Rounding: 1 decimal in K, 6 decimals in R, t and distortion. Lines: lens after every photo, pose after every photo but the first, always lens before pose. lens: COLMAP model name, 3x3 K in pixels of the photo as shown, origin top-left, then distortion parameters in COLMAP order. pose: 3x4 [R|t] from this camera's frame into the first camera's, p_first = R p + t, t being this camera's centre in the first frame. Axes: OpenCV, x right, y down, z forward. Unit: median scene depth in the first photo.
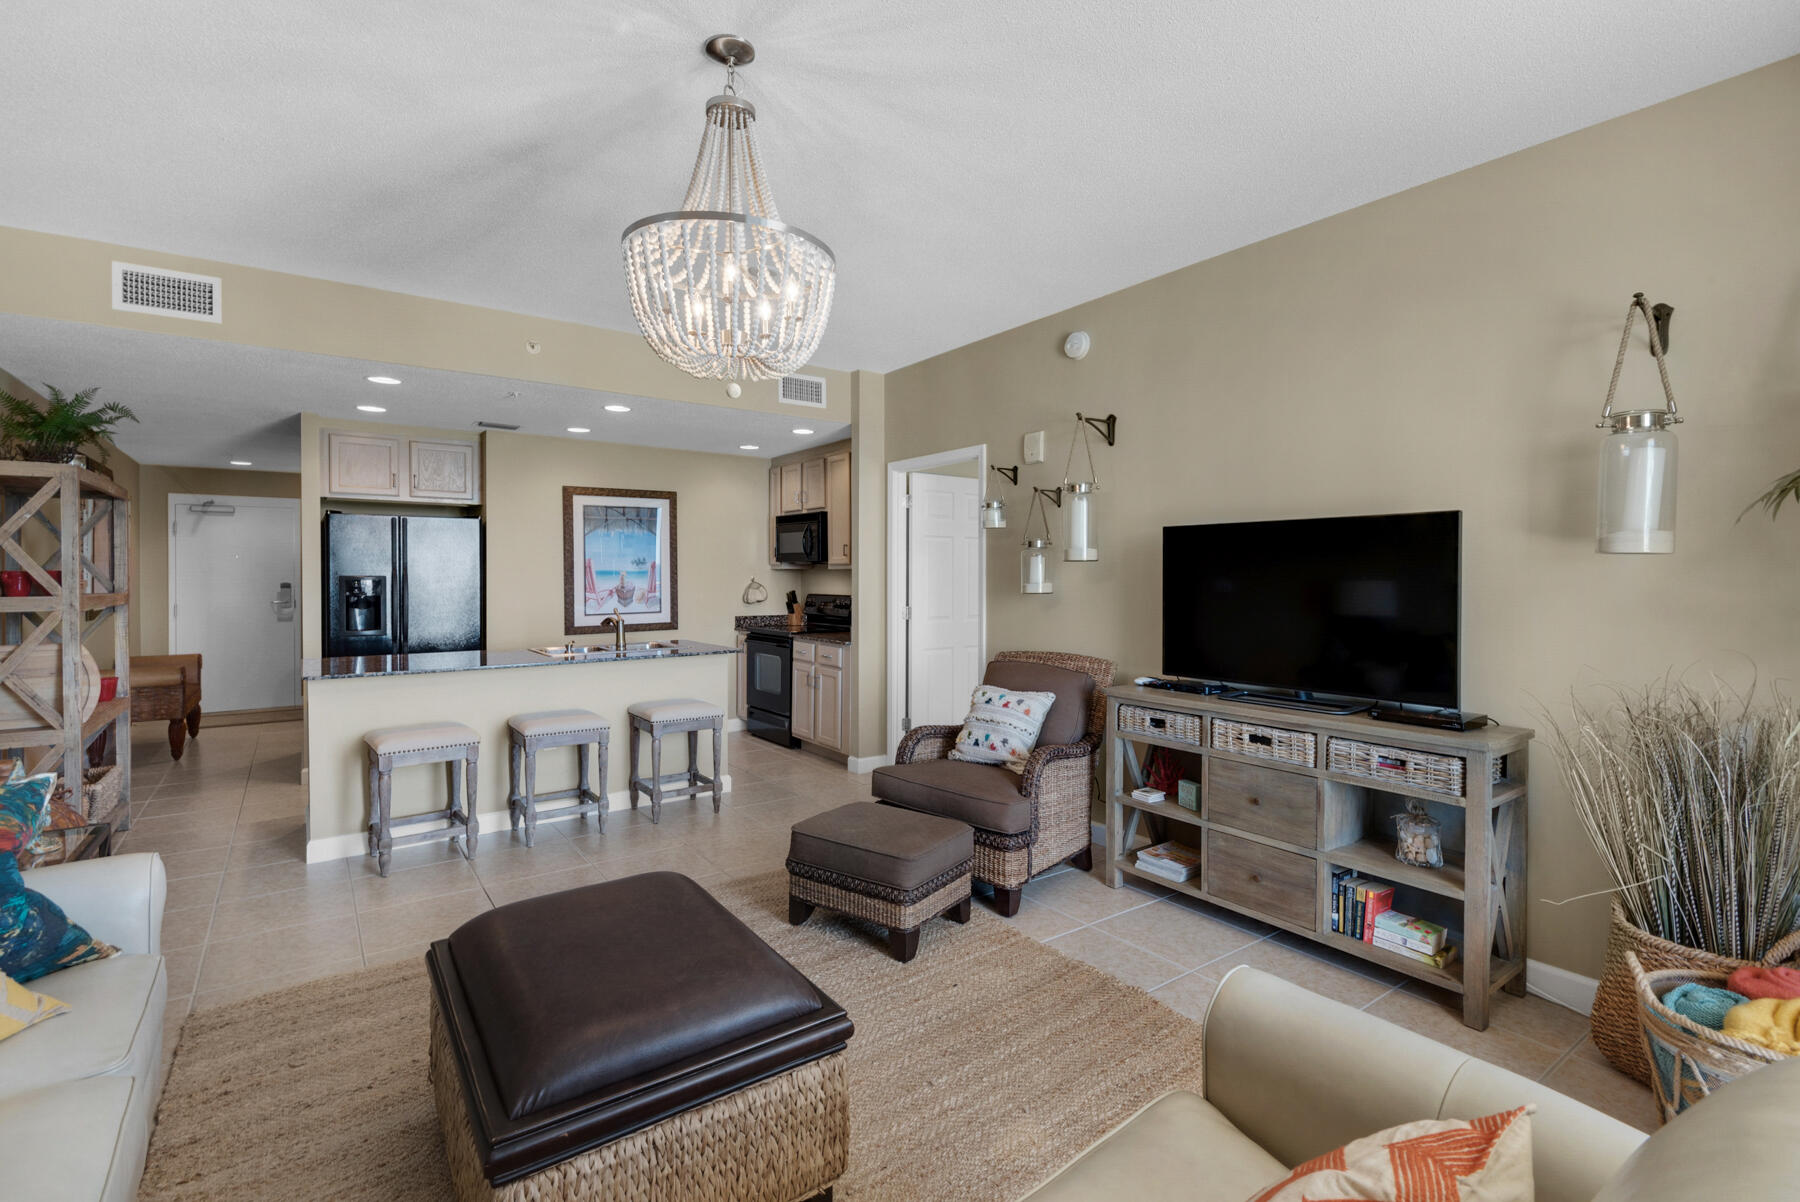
lens RADIAL K [[828.7, 0, 892.6], [0, 828.7, 594.1], [0, 0, 1]] dist [0.036328, -0.011244]
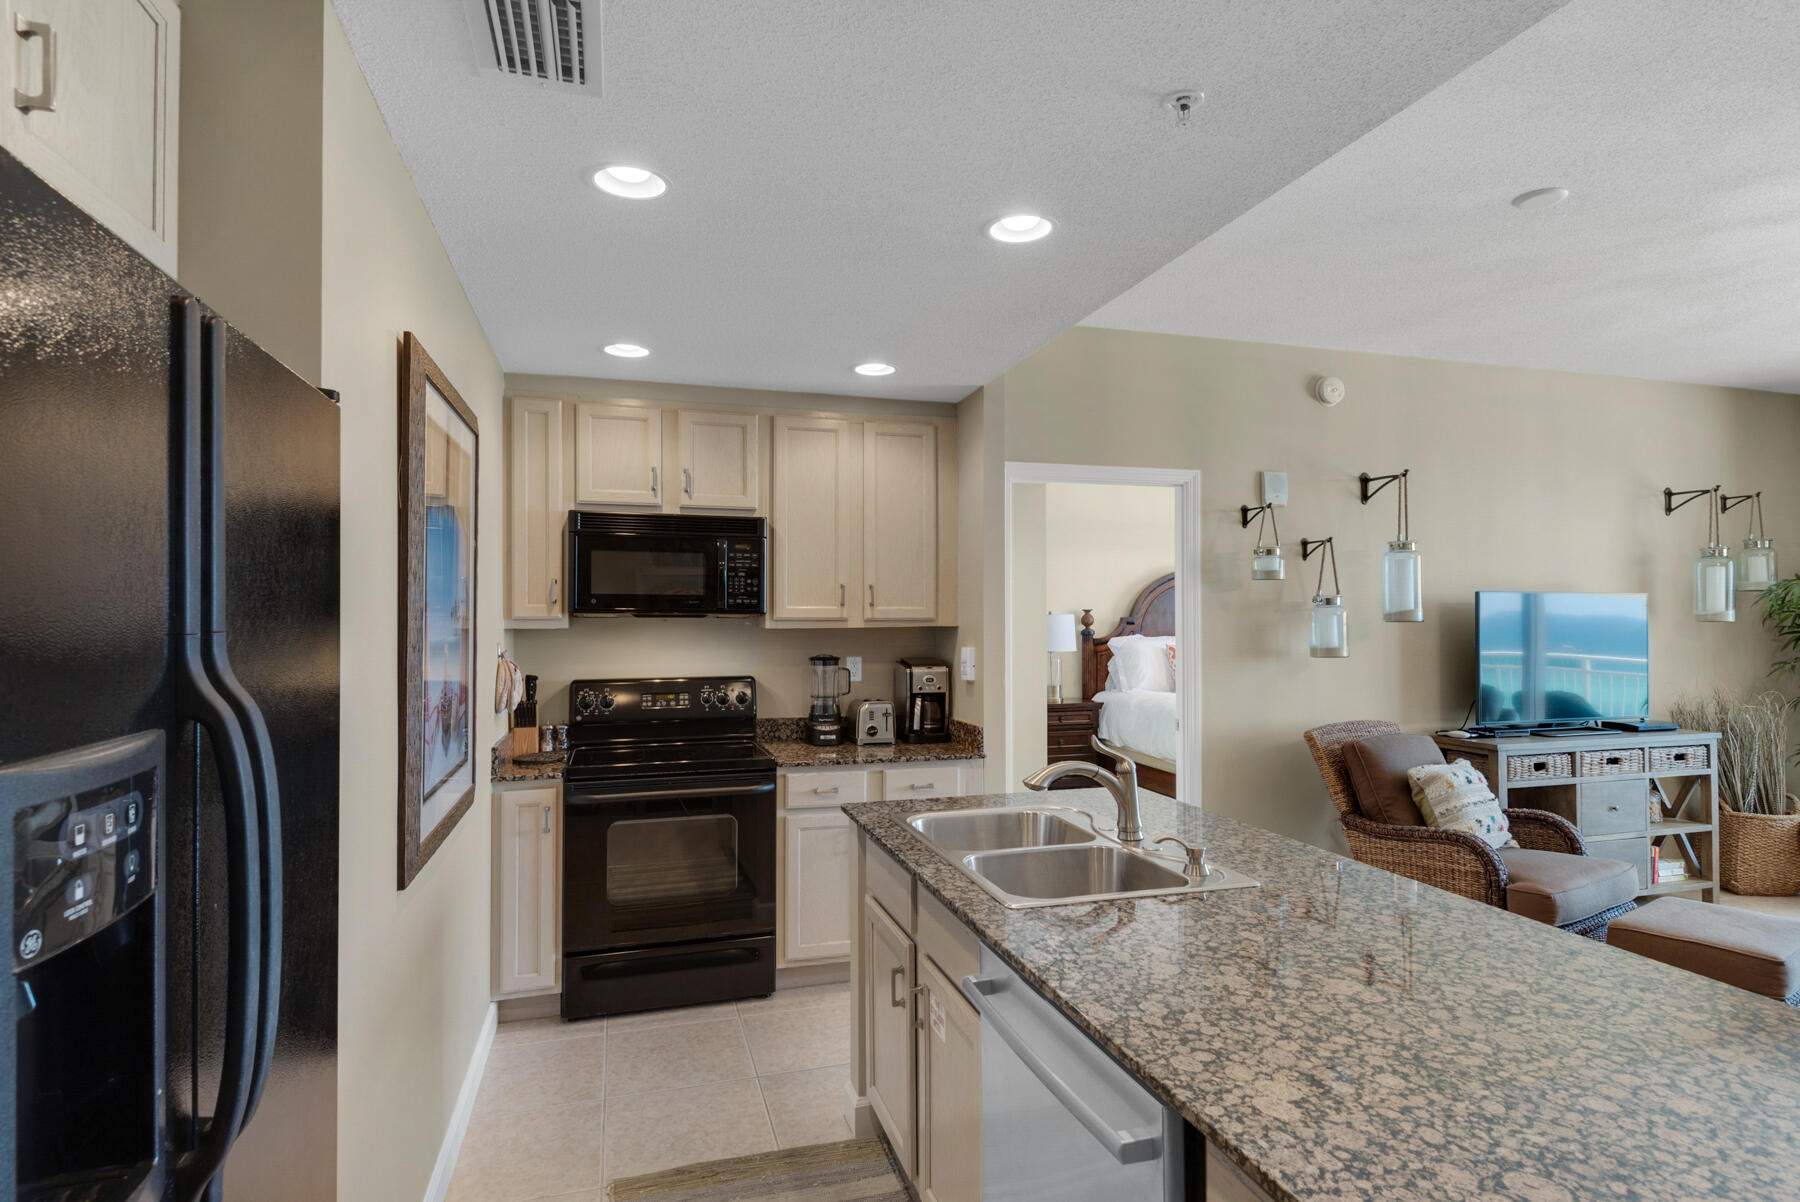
lens RADIAL K [[942.6, 0, 896.6], [0, 942.6, 610.1], [0, 0, 1]] dist [0.024613, -0.015299]
pose [[0.310143, 0.004089, 0.950681, -1.110007], [0.024646, 0.999620, -0.012339, -0.059464], [-0.950370, 0.027257, 0.309924, 1.337030]]
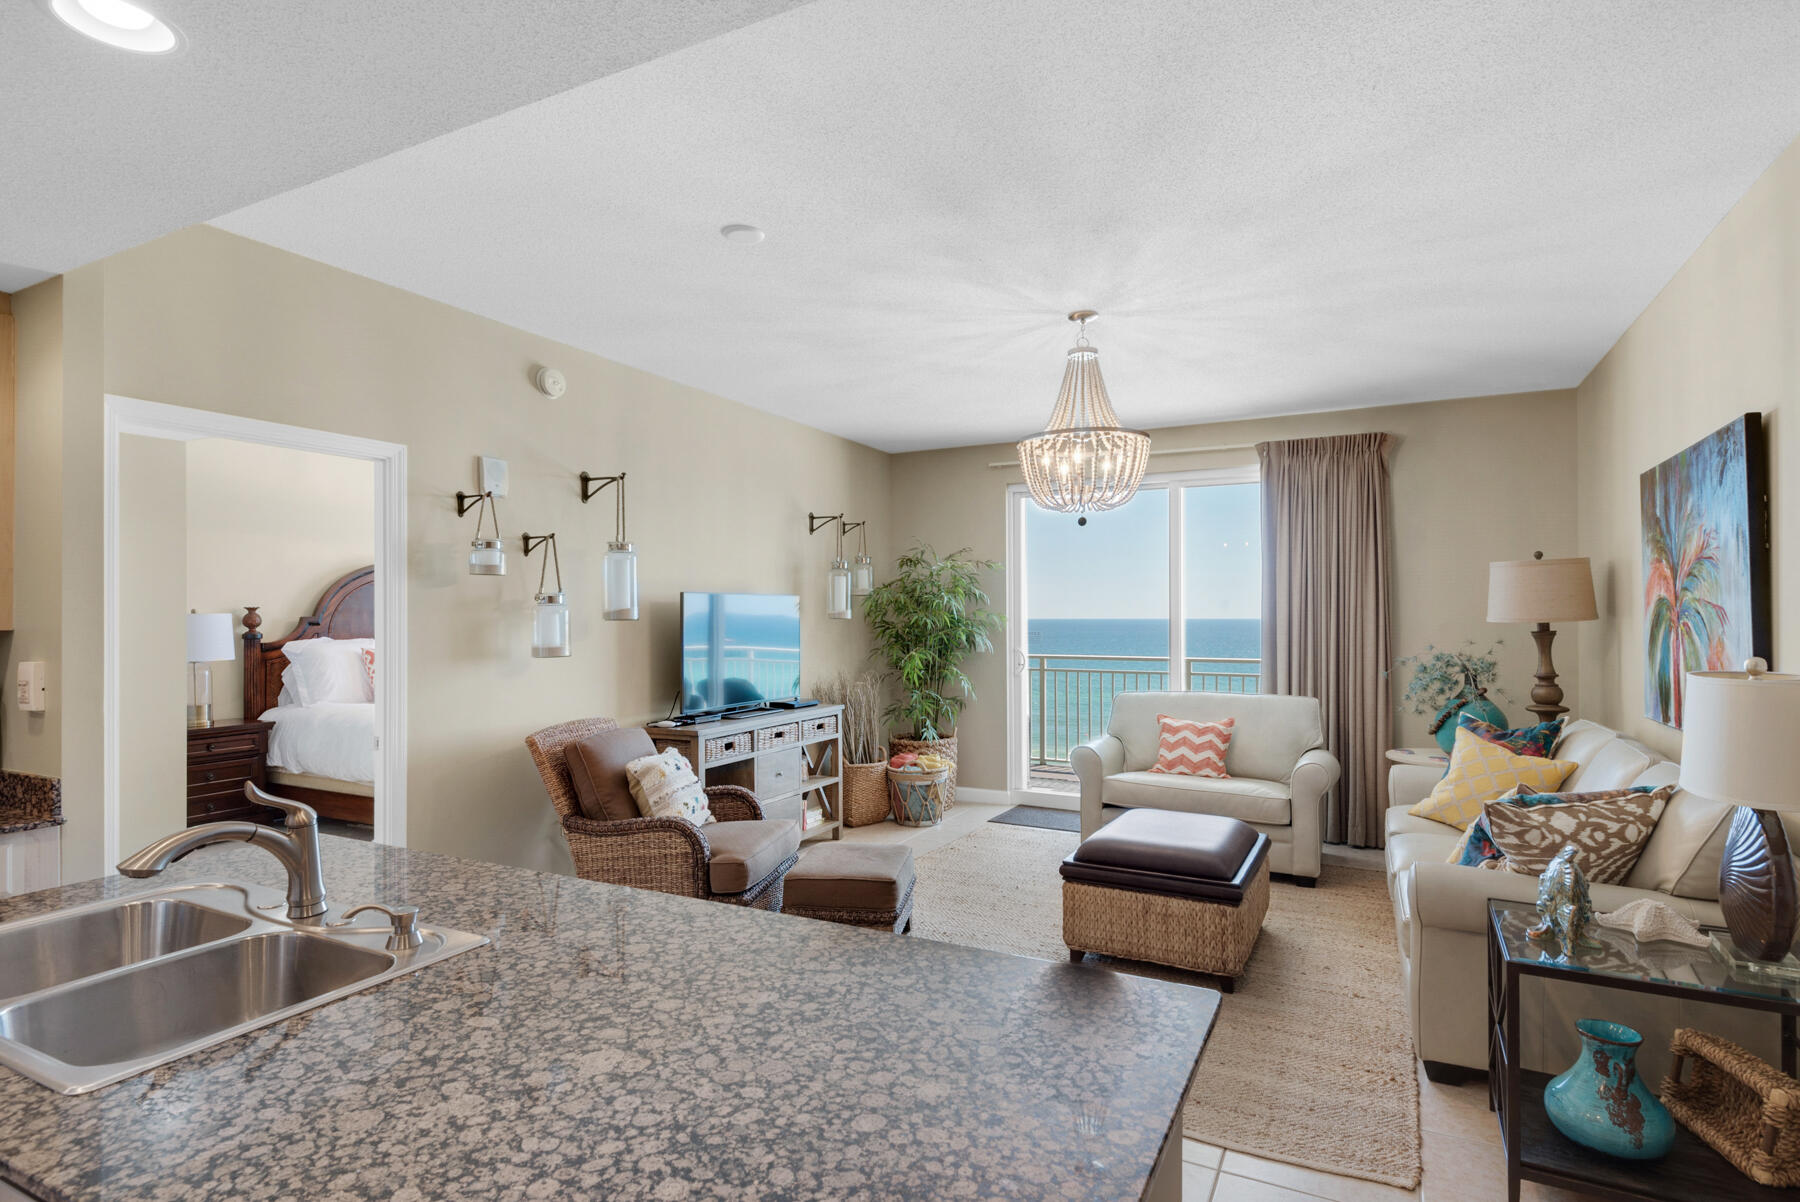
lens RADIAL K [[923.5, 0, 899.9], [0, 923.5, 607.5], [0, 0, 1]] dist [0.038024, -0.013949]
pose [[-0.467243, 0.006005, 0.884108, -1.006596], [0.023686, 0.999703, 0.005727, -0.058130], [-0.883812, 0.023617, -0.467247, 1.342760]]
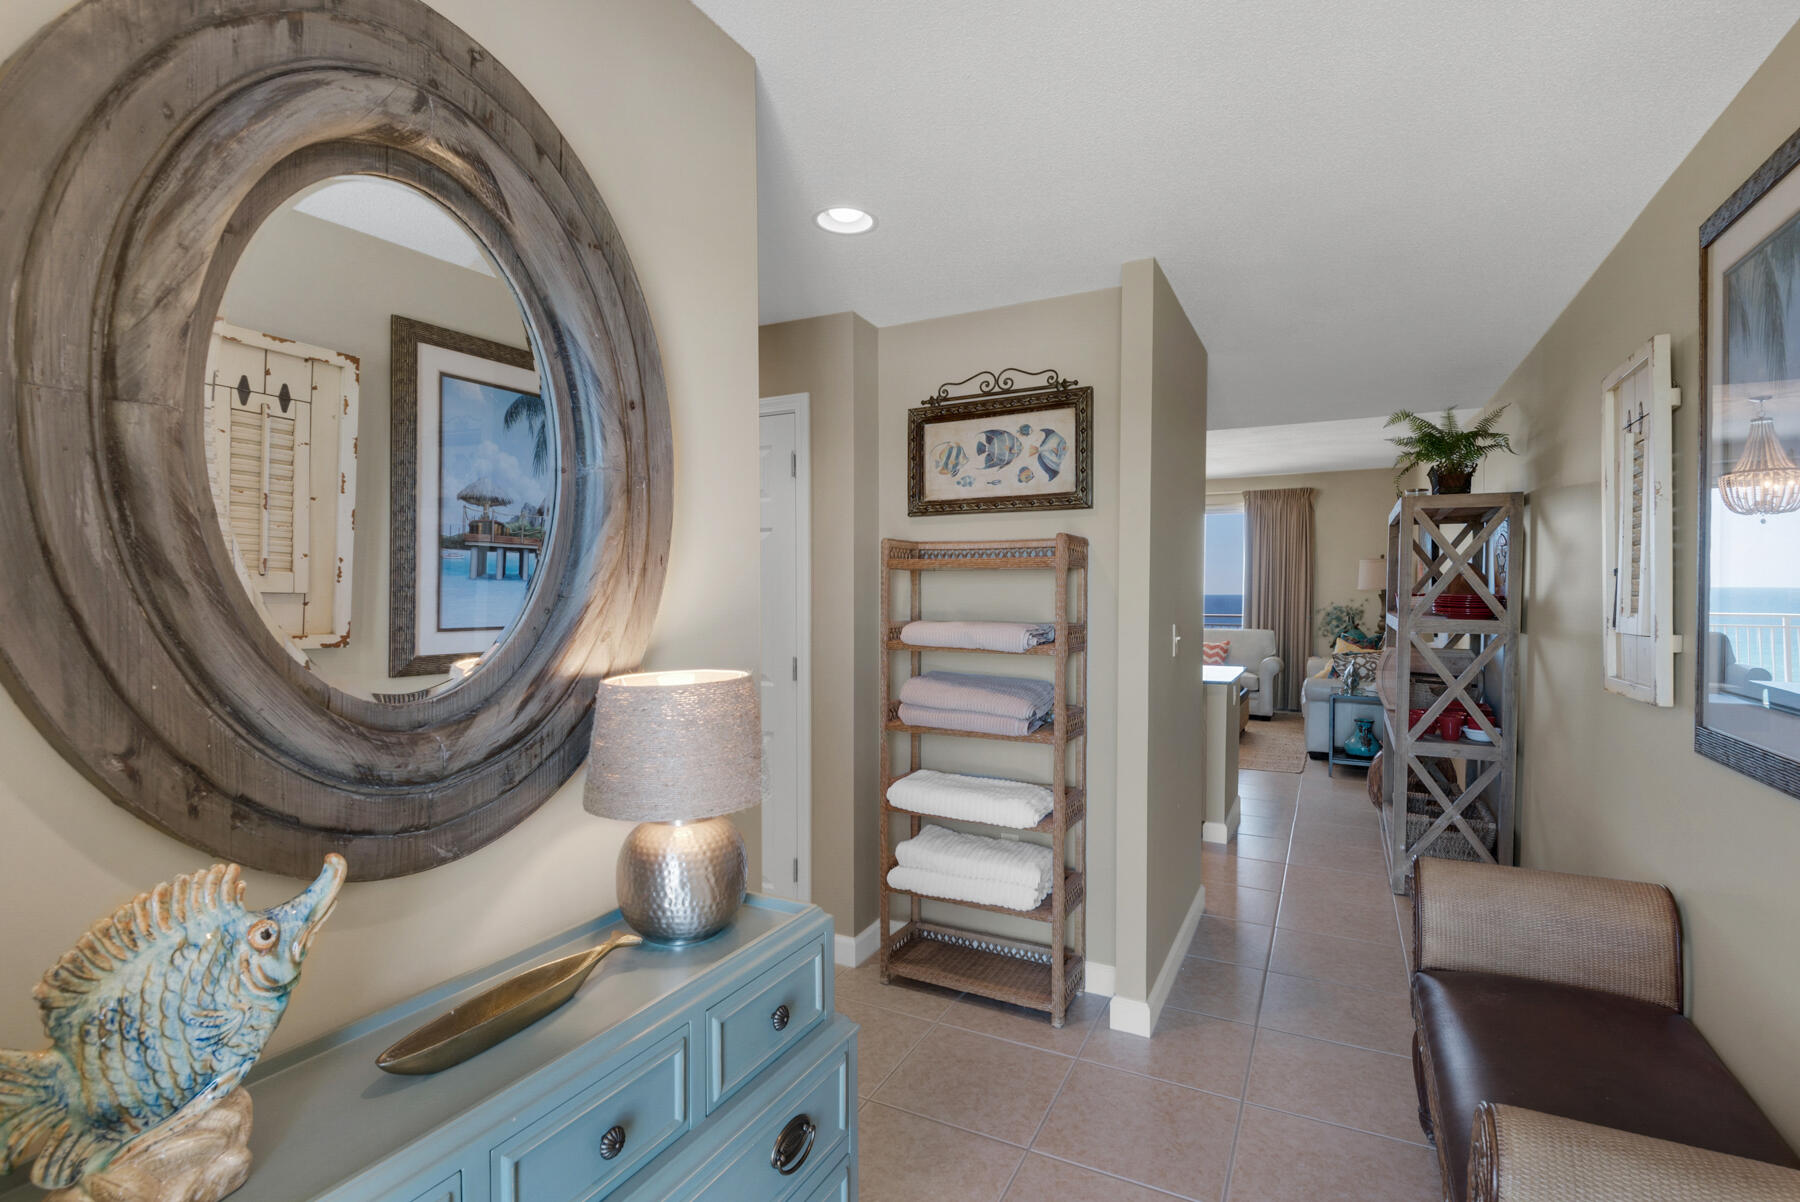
lens RADIAL K [[867.3, 0, 901.7], [0, 867.3, 612.5], [0, 0, 1]] dist [0.010110, -0.008952]
pose [[-0.475911, -0.020644, 0.879251, -1.780110], [0.018869, 0.999255, 0.033675, -0.051353], [-0.879291, 0.032617, -0.475167, 2.301674]]
